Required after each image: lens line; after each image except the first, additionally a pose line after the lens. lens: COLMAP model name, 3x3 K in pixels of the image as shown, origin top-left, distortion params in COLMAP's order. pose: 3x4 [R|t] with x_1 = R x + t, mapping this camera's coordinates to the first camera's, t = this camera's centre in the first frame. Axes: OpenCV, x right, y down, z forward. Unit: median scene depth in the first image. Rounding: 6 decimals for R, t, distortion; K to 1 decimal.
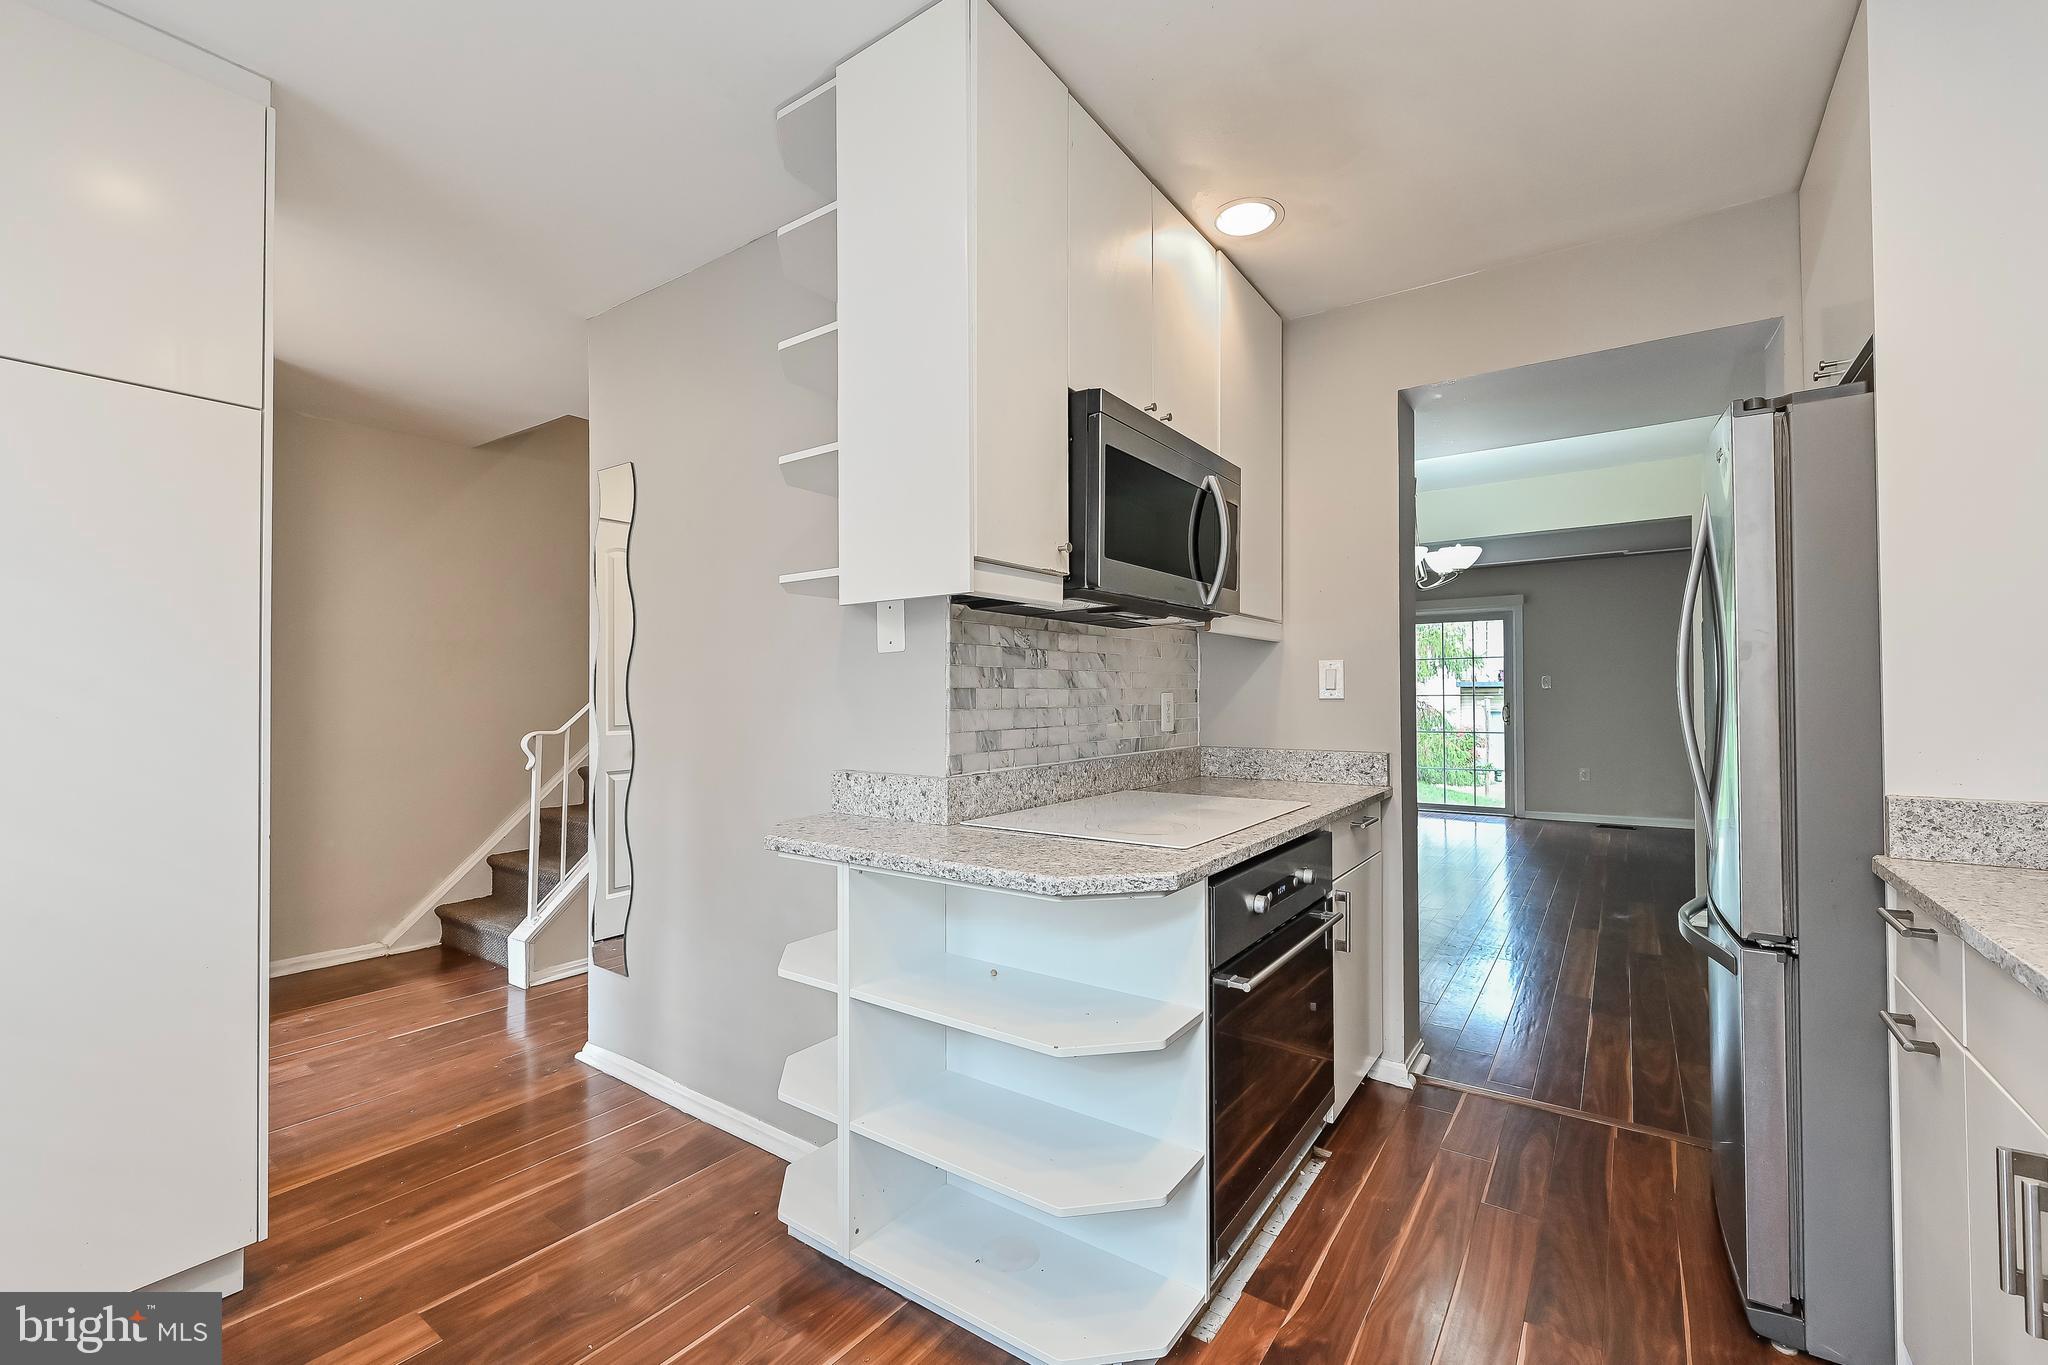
lens RADIAL K [[845.5, 0, 1024.0], [0, 845.5, 682.5], [0, 0, 1]] dist [-0.001319, 0.000130]
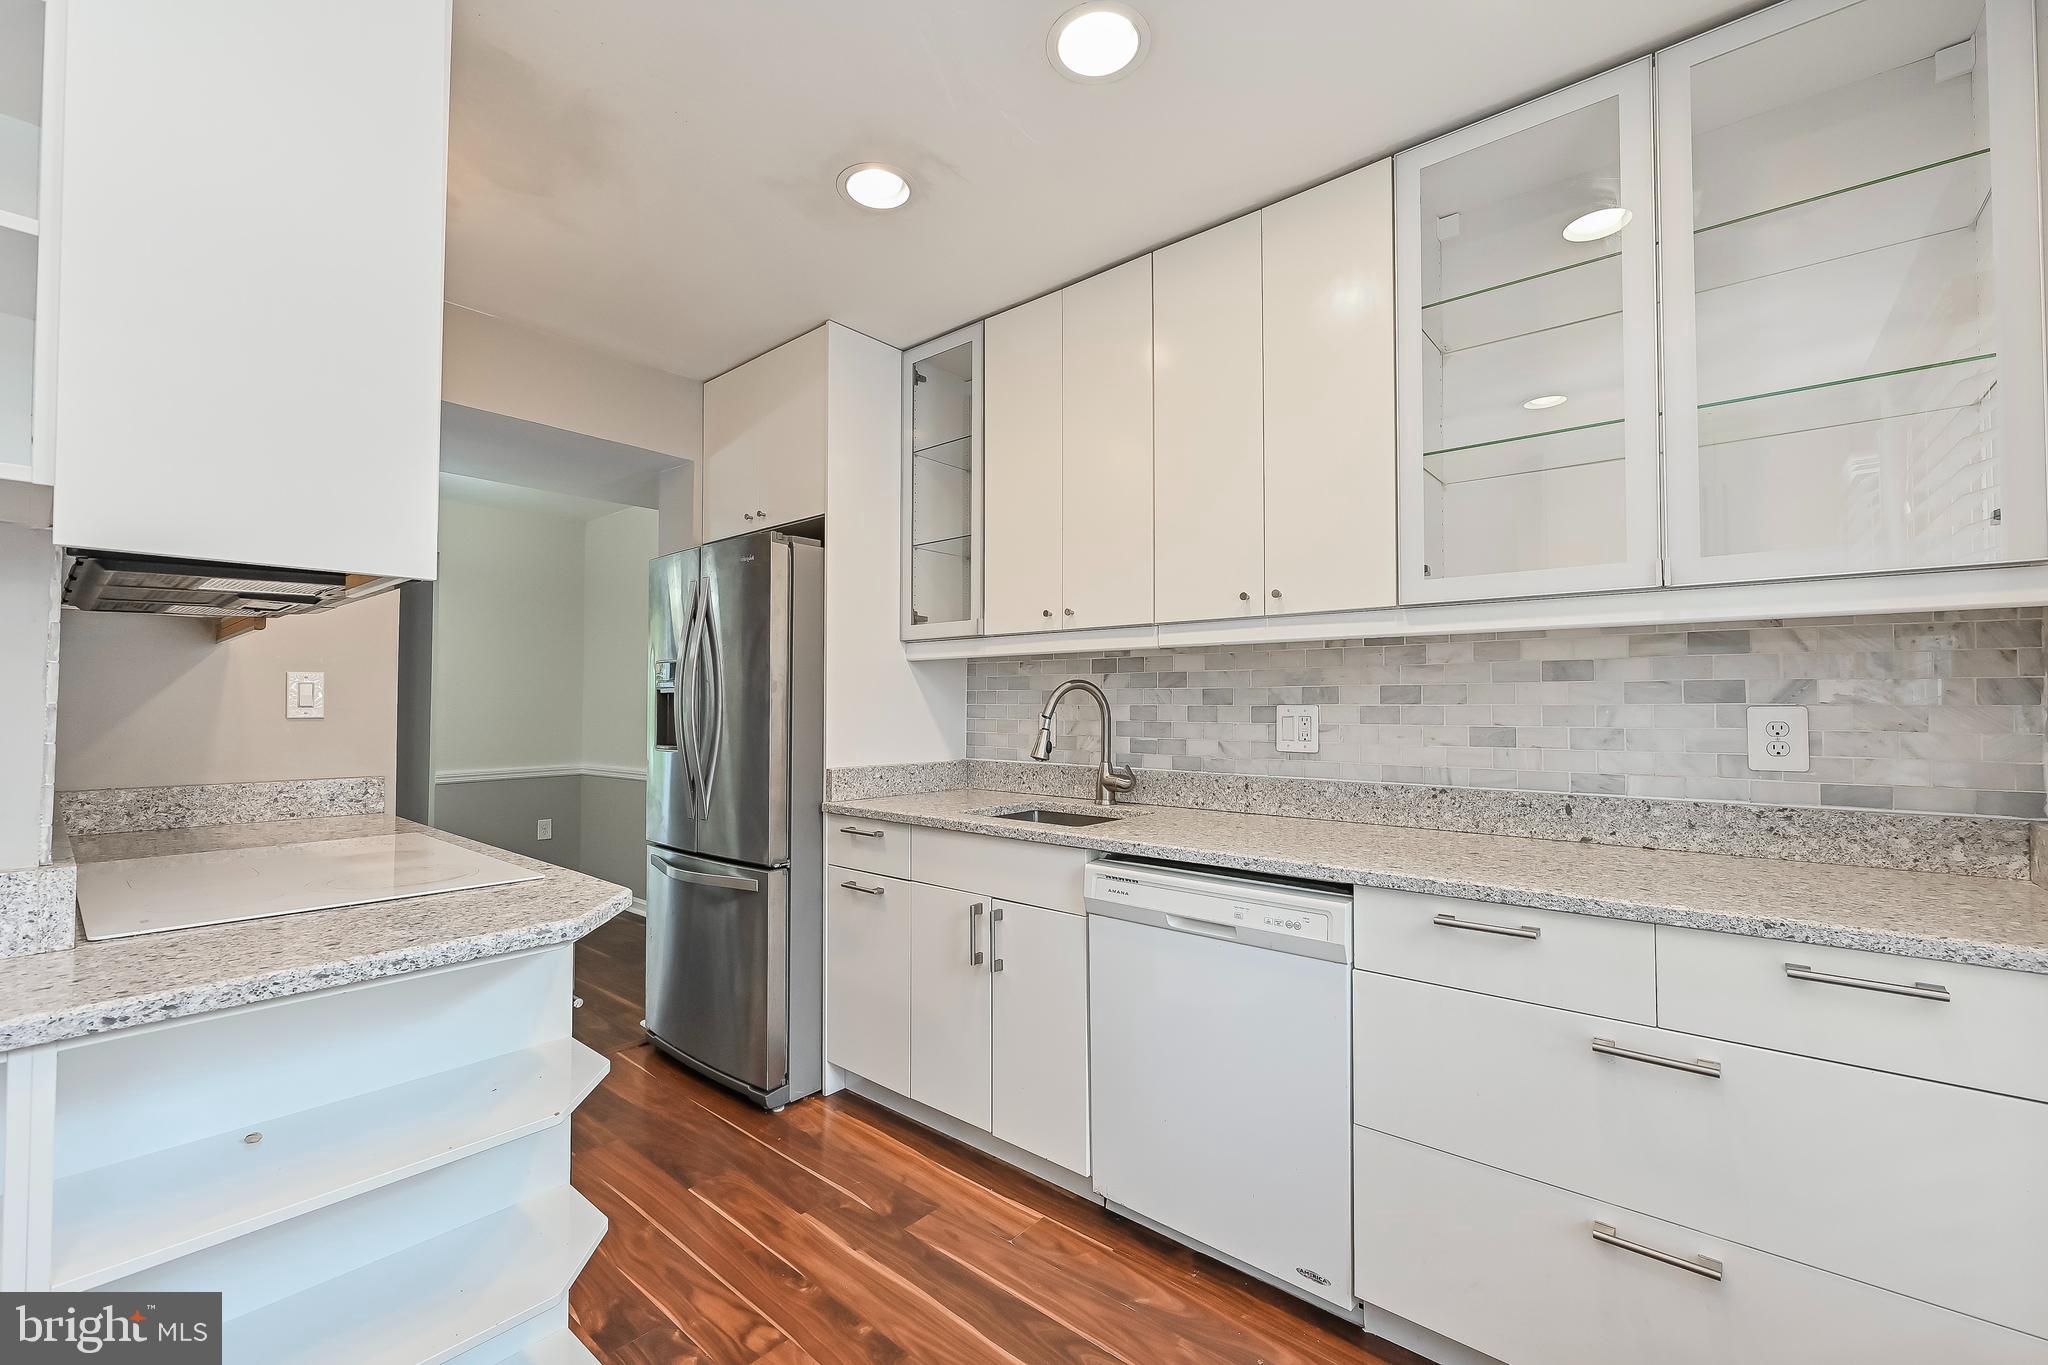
lens RADIAL K [[845.5, 0, 1024.0], [0, 845.5, 682.5], [0, 0, 1]] dist [-0.001319, 0.000130]
pose [[0.084866, 0.034010, 0.995812, -0.716273], [-0.017877, 0.999308, -0.032606, -0.001747], [-0.996232, -0.015035, 0.085415, 0.382504]]
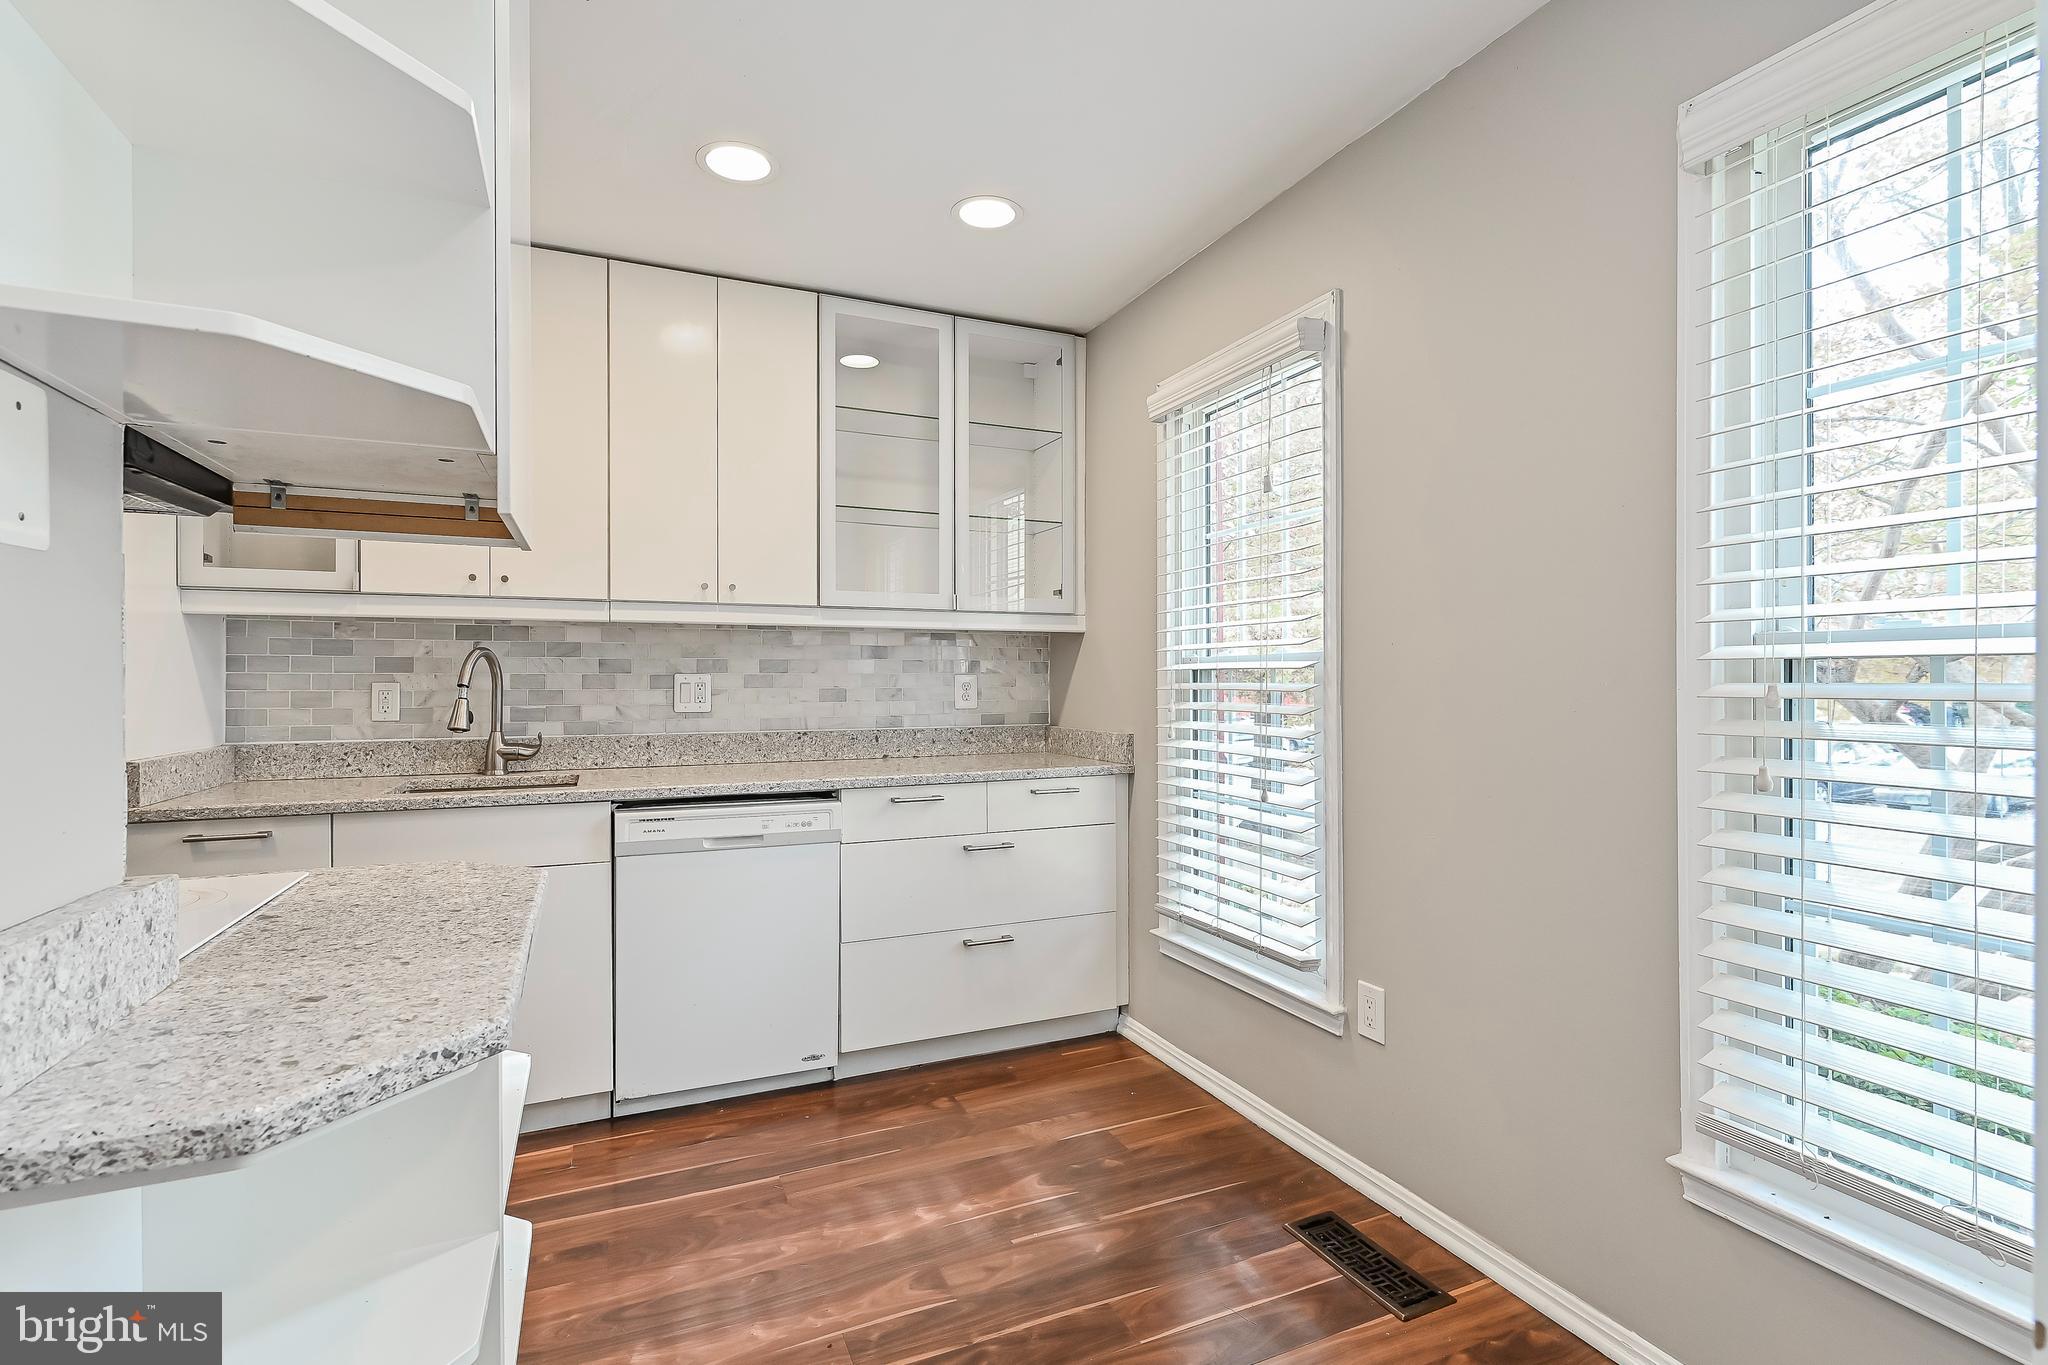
lens RADIAL K [[955.7, 0, 1024.0], [0, 955.7, 682.5], [0, 0, 1]] dist [0.000706, 0.000056]
pose [[-0.865233, 0.006717, 0.501325, -0.843037], [-0.000617, 0.999895, -0.014461, 0.028785], [-0.501370, -0.012822, -0.865138, 1.453470]]
